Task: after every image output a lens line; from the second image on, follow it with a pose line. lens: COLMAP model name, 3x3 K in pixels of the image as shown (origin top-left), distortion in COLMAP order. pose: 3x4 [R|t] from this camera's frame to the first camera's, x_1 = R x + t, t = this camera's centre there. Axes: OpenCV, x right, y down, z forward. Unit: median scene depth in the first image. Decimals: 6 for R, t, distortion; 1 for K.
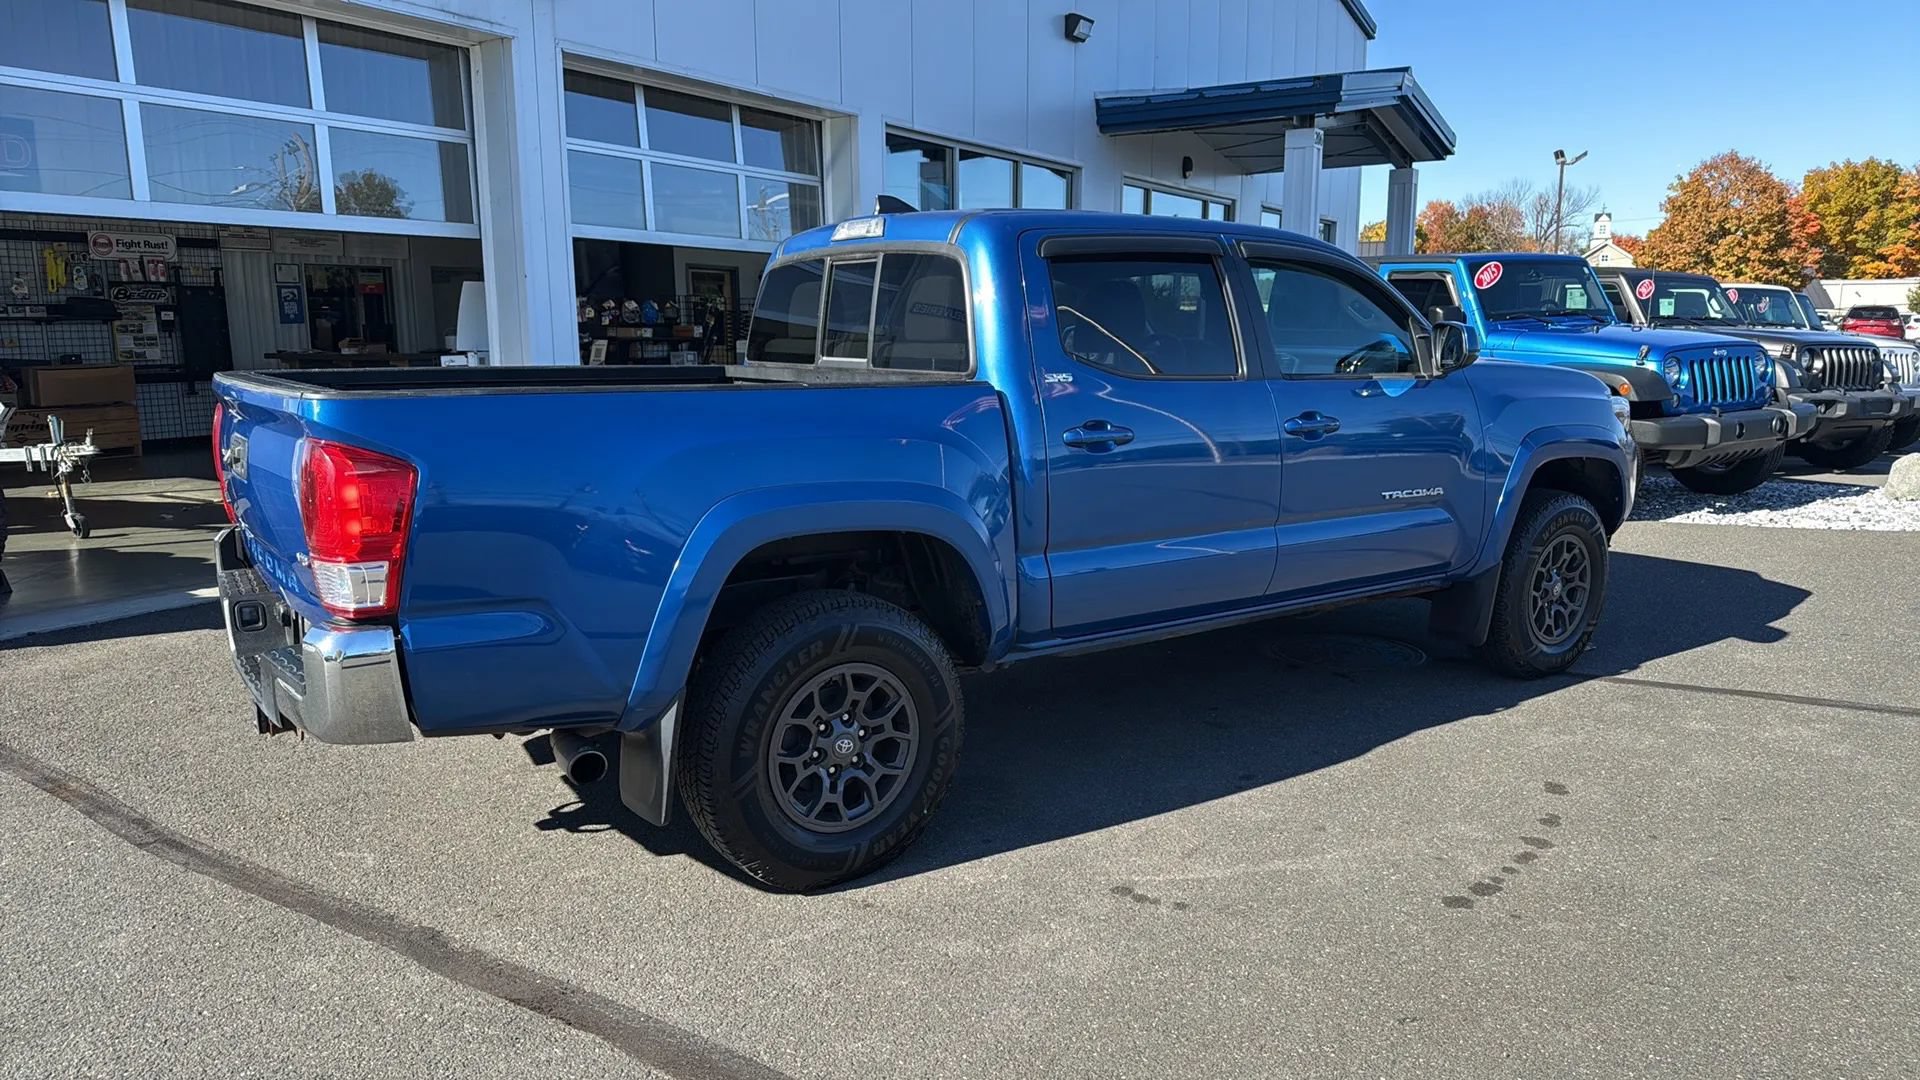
lens RADIAL K [[1290.9, 0, 963.1], [0, 1290.9, 556.6], [0, 0, 1]] dist [0.036060, -0.044201]
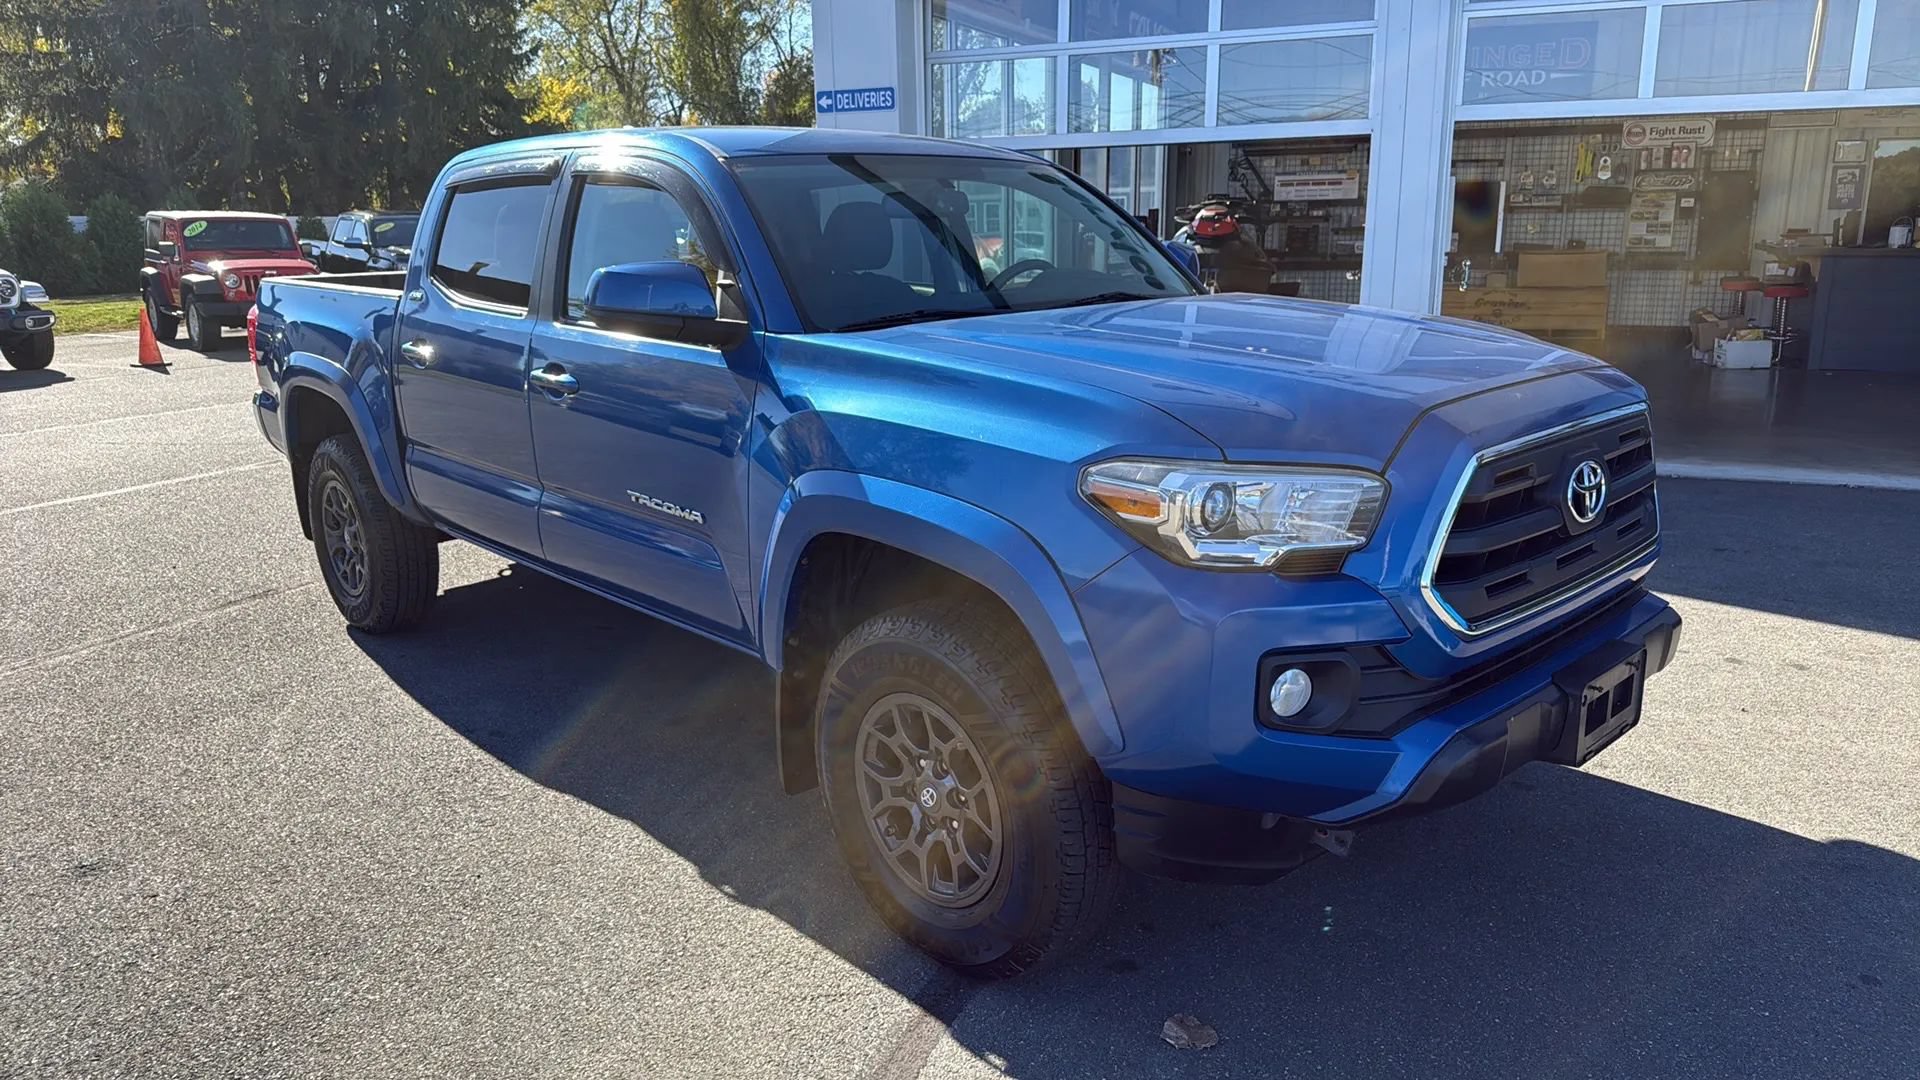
lens RADIAL K [[1290.9, 0, 971.6], [0, 1290.9, 530.9], [0, 0, 1]] dist [0.036060, -0.044201]
pose [[0.144502, 0.237215, -0.960650, 0.509467], [-0.163852, 0.963173, 0.213191, -0.103522], [0.975844, 0.126598, 0.178048, 0.506229]]
